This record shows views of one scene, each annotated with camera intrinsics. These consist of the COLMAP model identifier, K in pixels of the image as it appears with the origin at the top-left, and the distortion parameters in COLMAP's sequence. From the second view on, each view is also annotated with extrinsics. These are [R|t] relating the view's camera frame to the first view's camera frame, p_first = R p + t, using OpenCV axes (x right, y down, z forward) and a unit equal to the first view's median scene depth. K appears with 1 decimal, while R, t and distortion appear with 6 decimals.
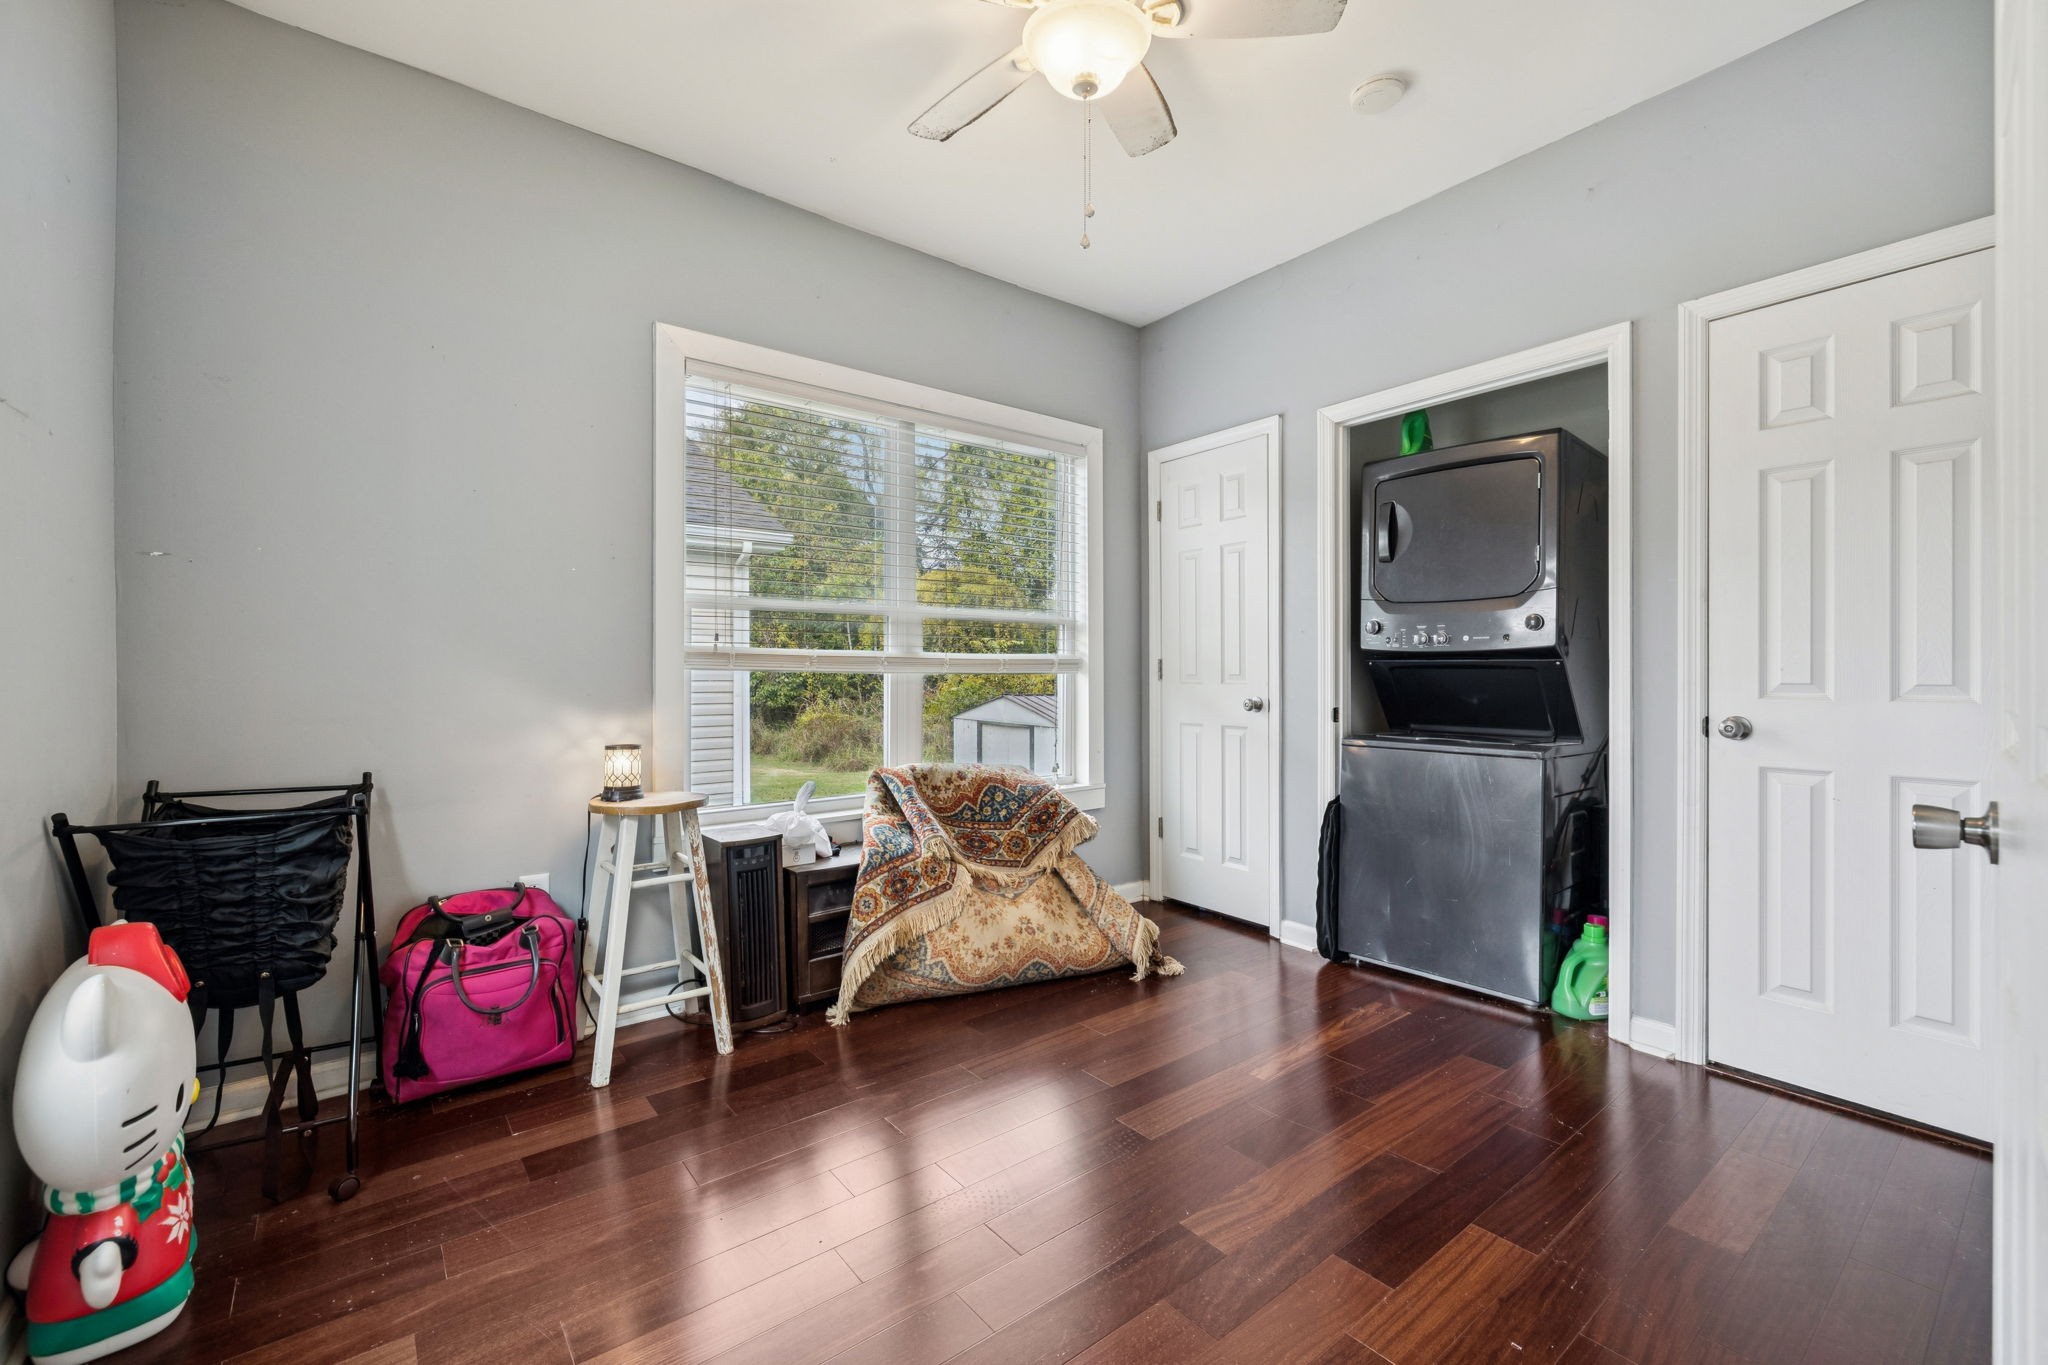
lens RADIAL K [[861.4, 0, 1016.5], [0, 861.4, 667.8], [0, 0, 1]] dist [-0.002573, 0.001088]
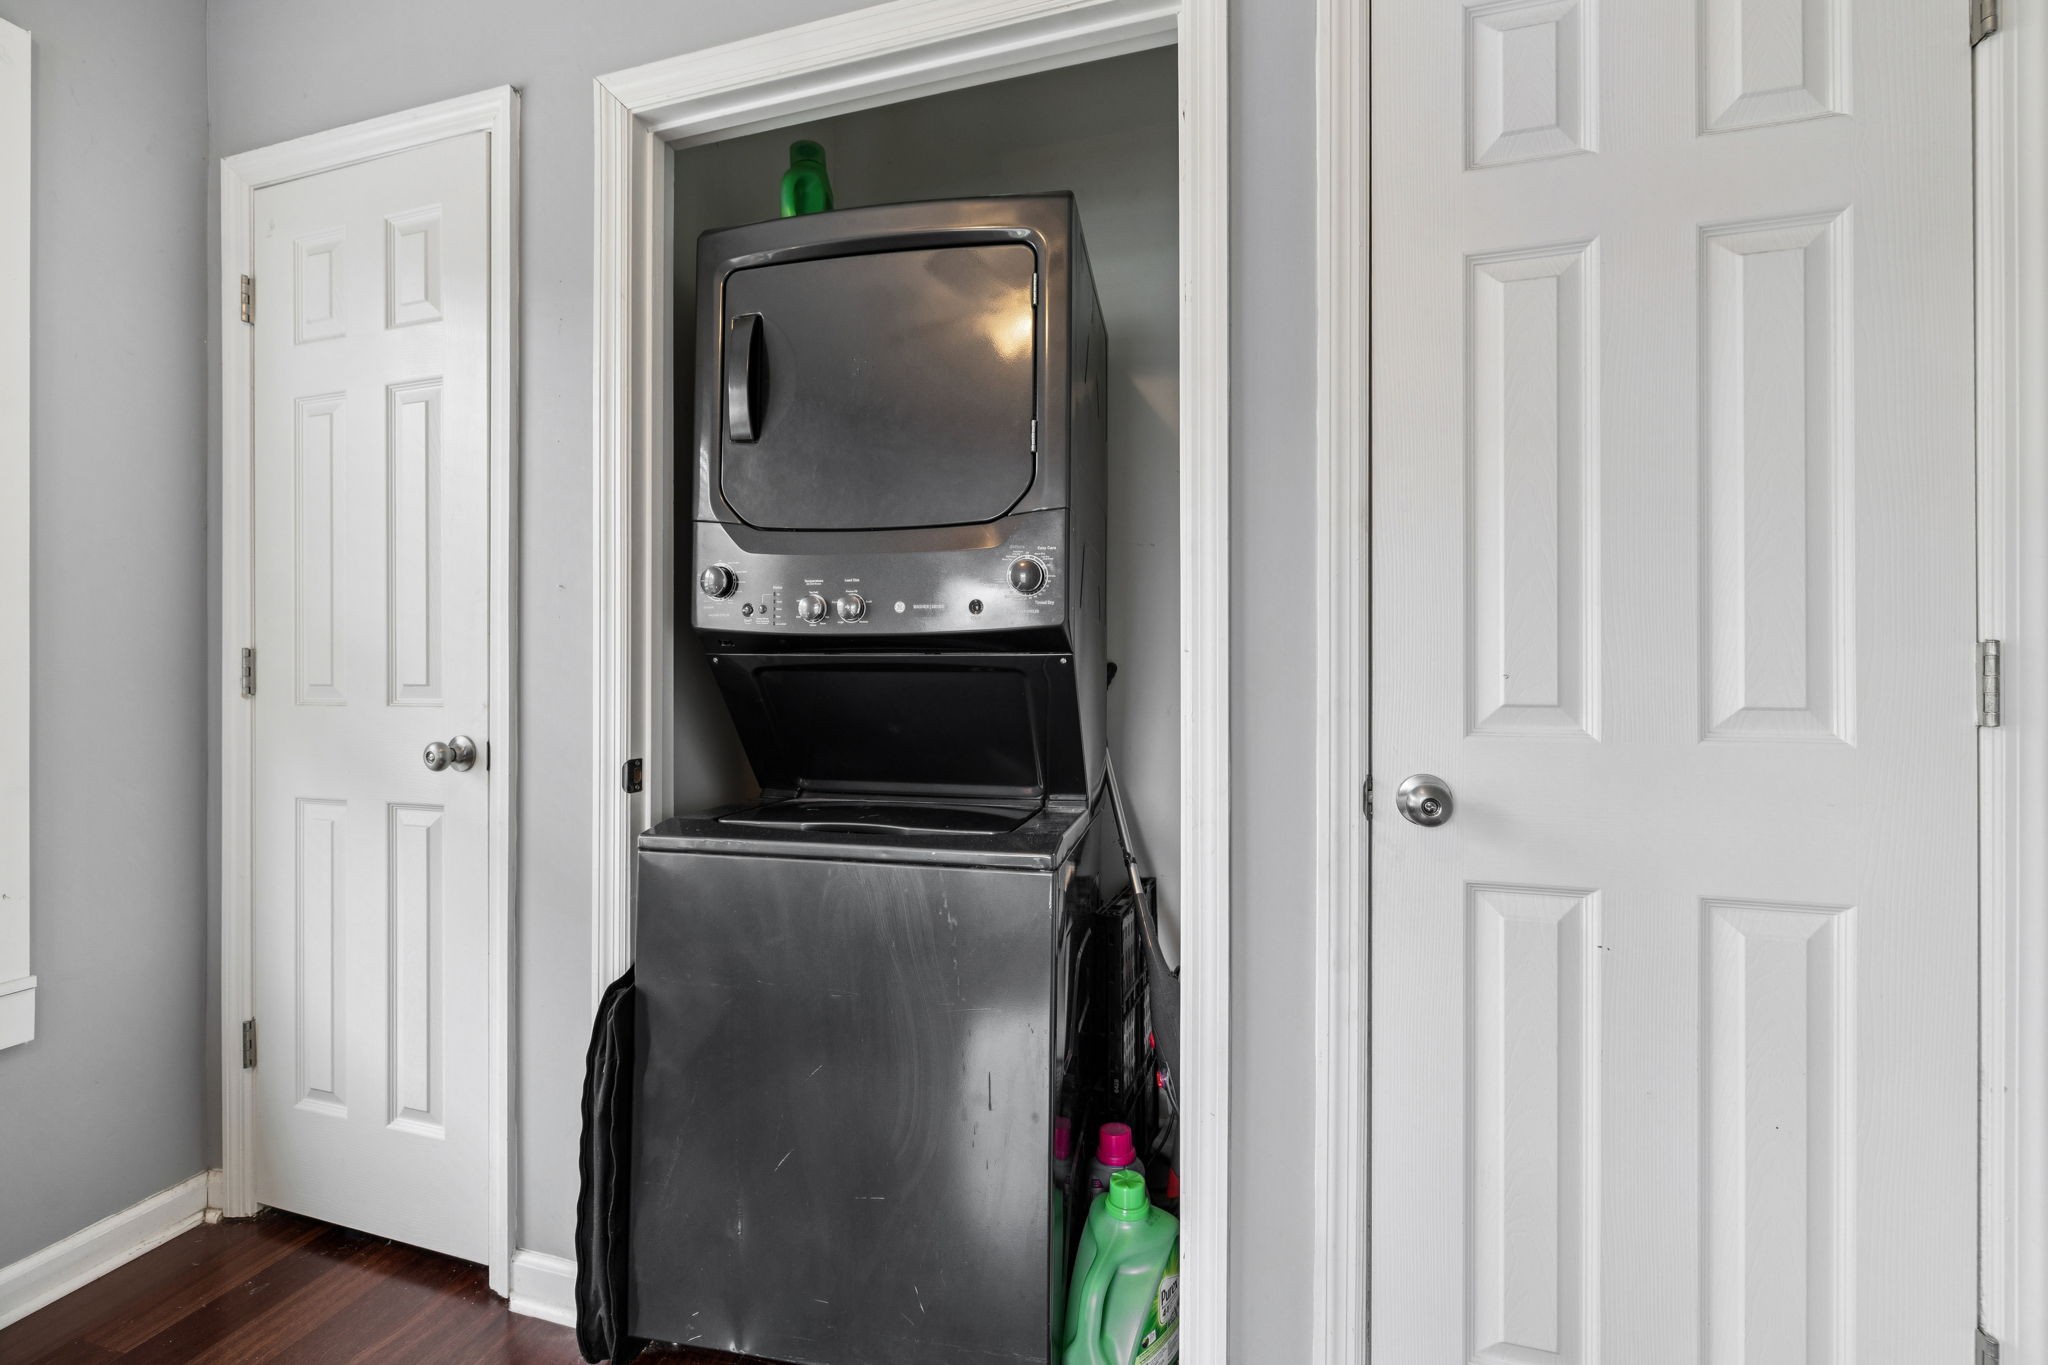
lens RADIAL K [[752.9, 0, 1015.2], [0, 752.9, 666.1], [0, 0, 1]] dist [-0.003533, -0.000203]
pose [[0.792667, 0.000306, 0.609655, 0.291986], [-0.001671, 0.999997, 0.001670, -0.002610], [-0.609653, -0.002342, 0.792665, 0.577426]]
